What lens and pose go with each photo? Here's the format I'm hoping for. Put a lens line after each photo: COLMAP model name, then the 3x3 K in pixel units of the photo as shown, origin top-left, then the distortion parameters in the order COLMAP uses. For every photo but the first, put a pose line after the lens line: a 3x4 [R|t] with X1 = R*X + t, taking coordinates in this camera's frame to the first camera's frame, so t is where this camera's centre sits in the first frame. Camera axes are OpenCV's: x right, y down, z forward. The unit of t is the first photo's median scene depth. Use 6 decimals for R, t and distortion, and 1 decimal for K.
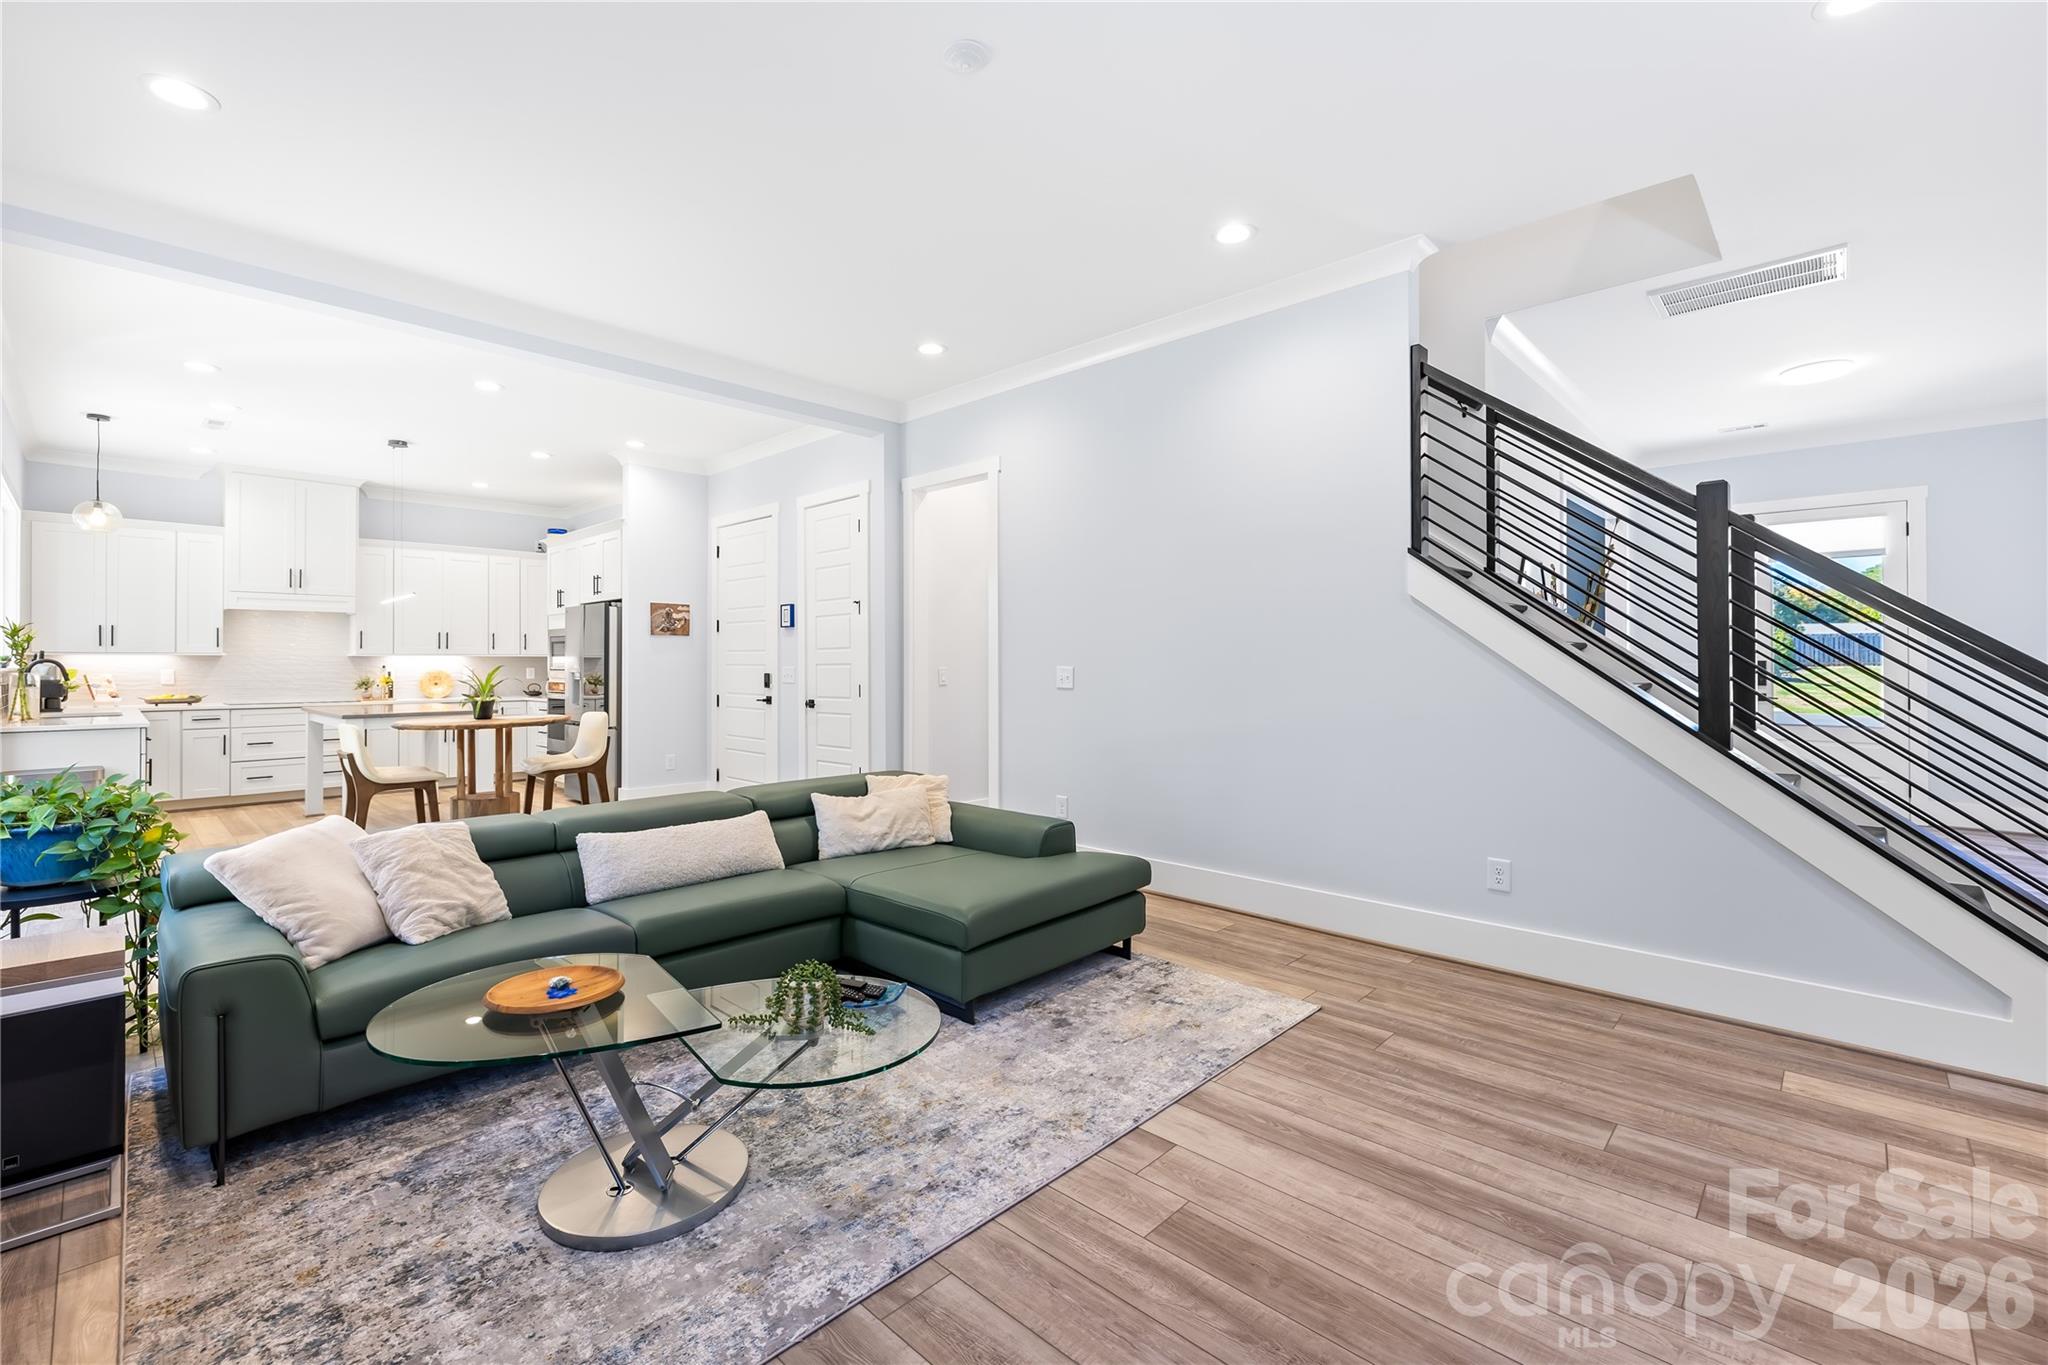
lens RADIAL K [[861.9, 0, 1015.6], [0, 861.9, 662.7], [0, 0, 1]] dist [-0.000736, -0.000176]
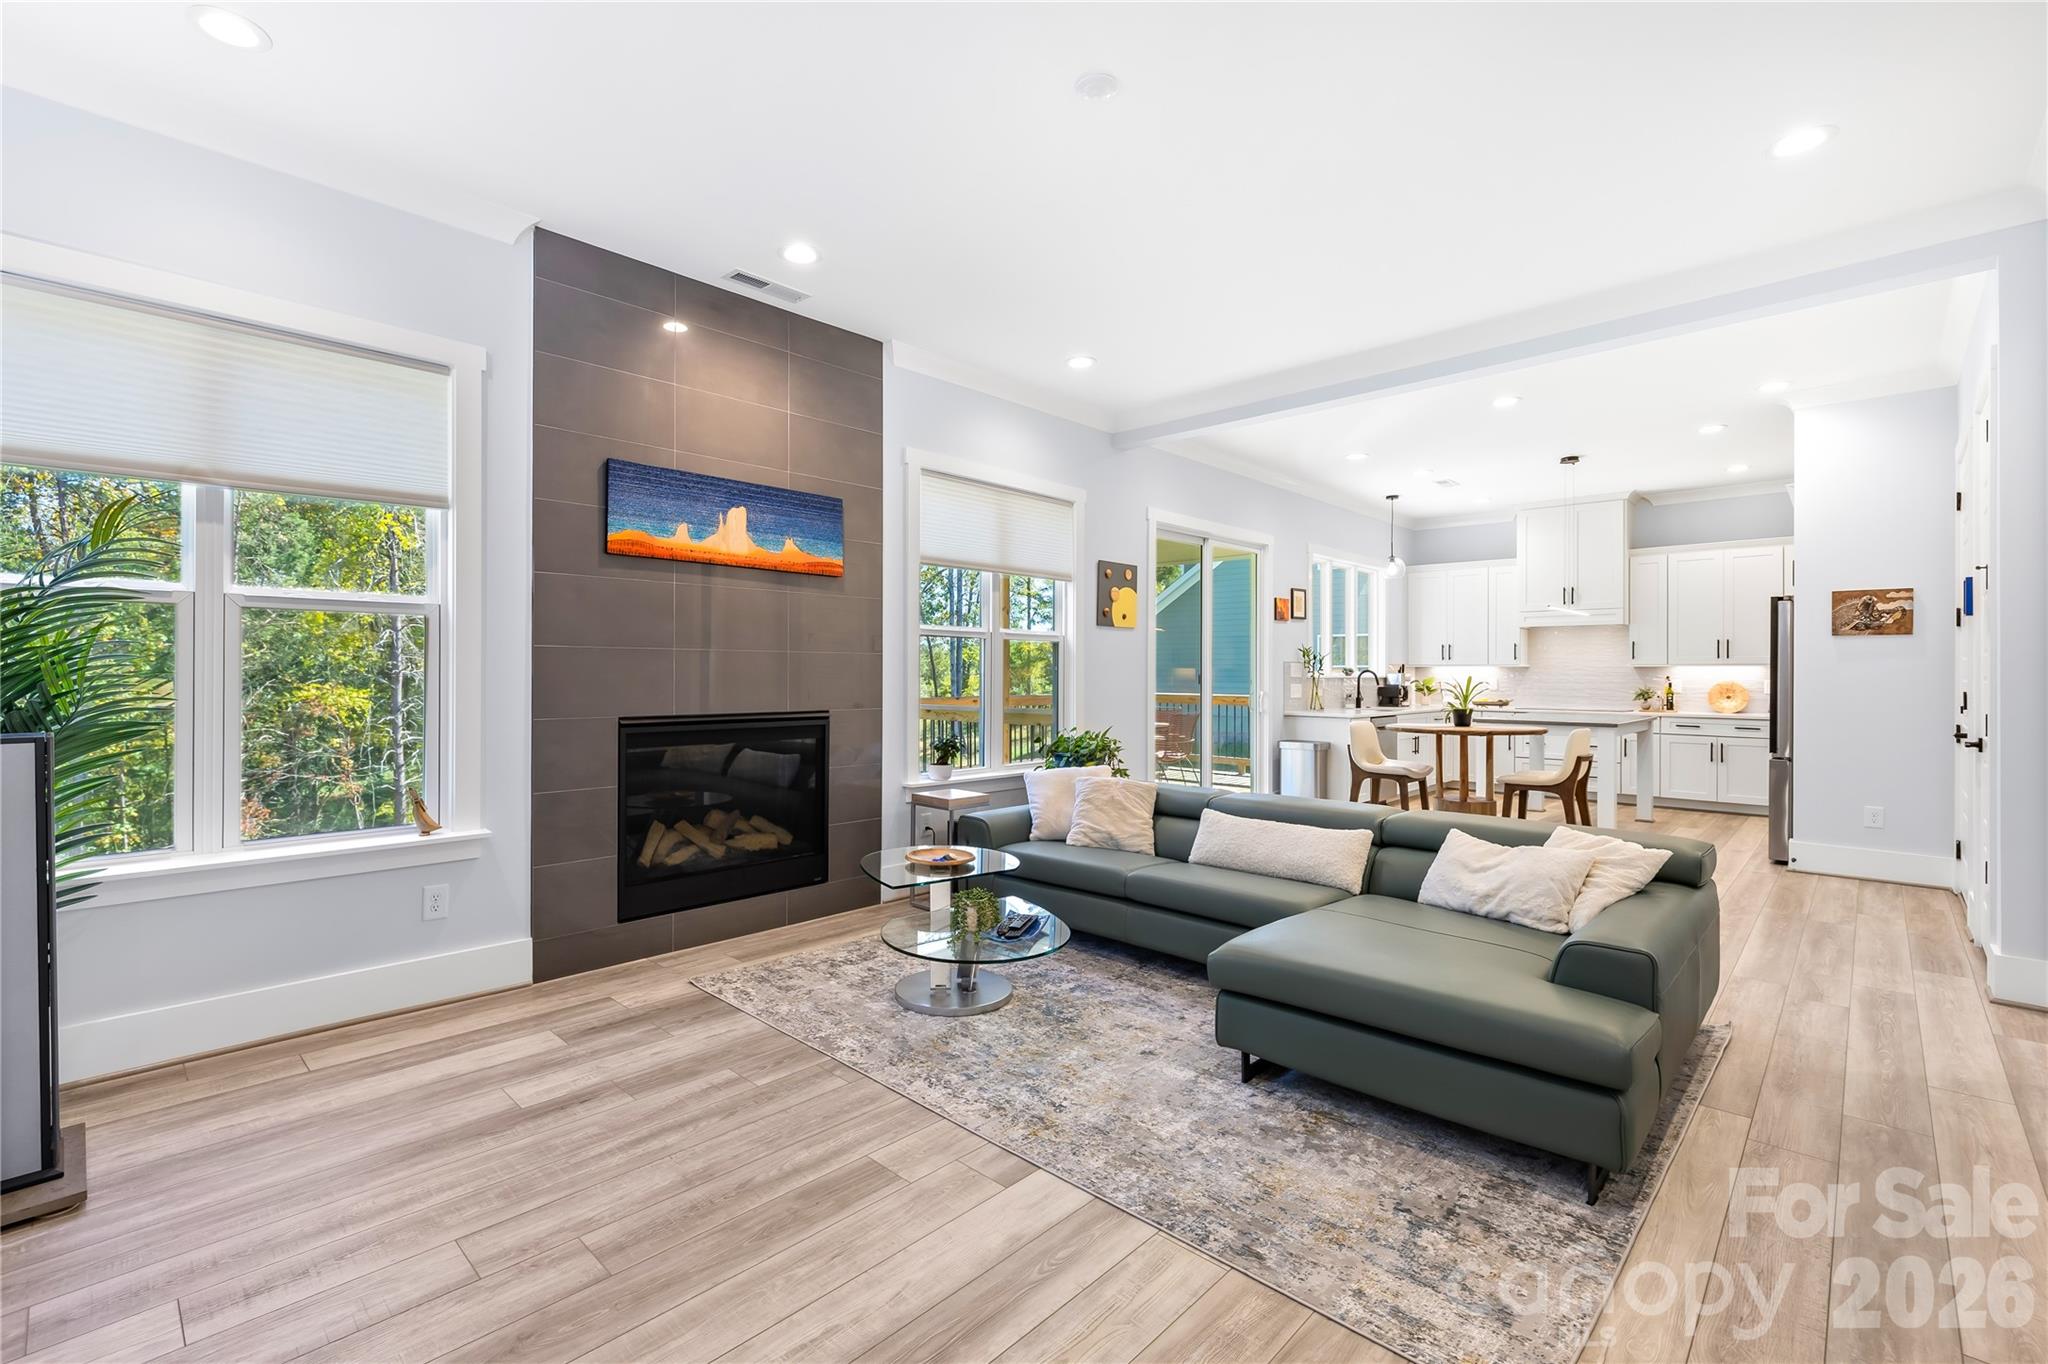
lens RADIAL K [[904.5, 0, 988.3], [0, 904.5, 677.5], [0, 0, 1]] dist [-0.000705, 0.000358]
pose [[-0.010462, 0.007488, -0.999917, 0.649576], [-0.002422, 0.999969, 0.007513, -0.002038], [0.999942, 0.002501, -0.010443, 0.550017]]
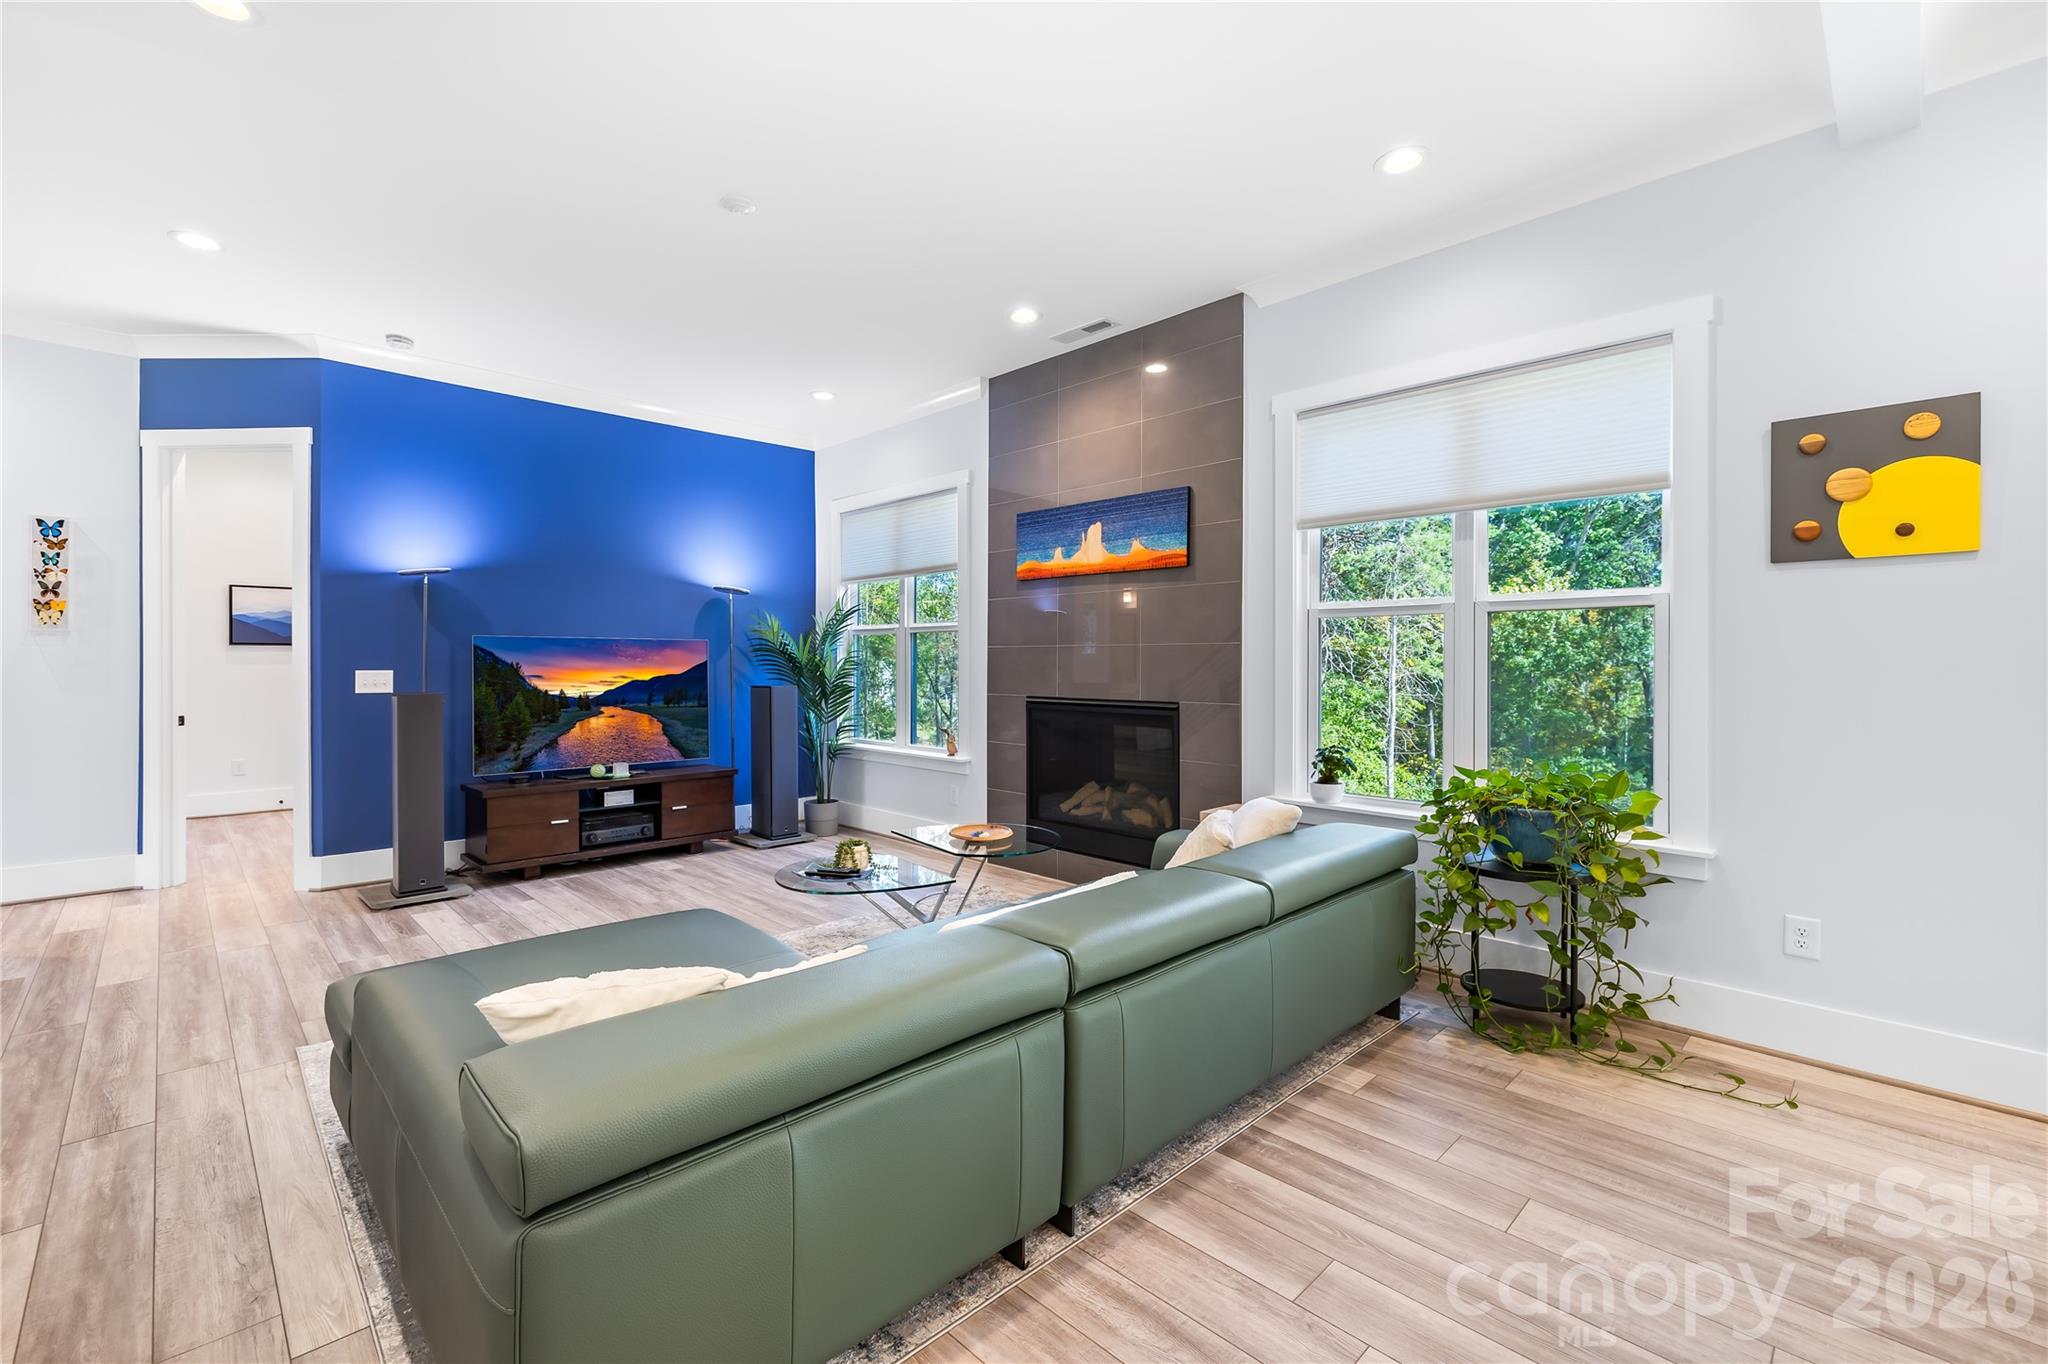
lens RADIAL K [[878.7, 0, 993.4], [0, 878.7, 662.3], [0, 0, 1]] dist [-0.000843, 0.000157]
pose [[-0.998796, 0.000977, 0.049052, -0.322433], [0.000965, 0.999999, -0.000272, -0.001534], [-0.049052, -0.000224, -0.998796, 1.458148]]
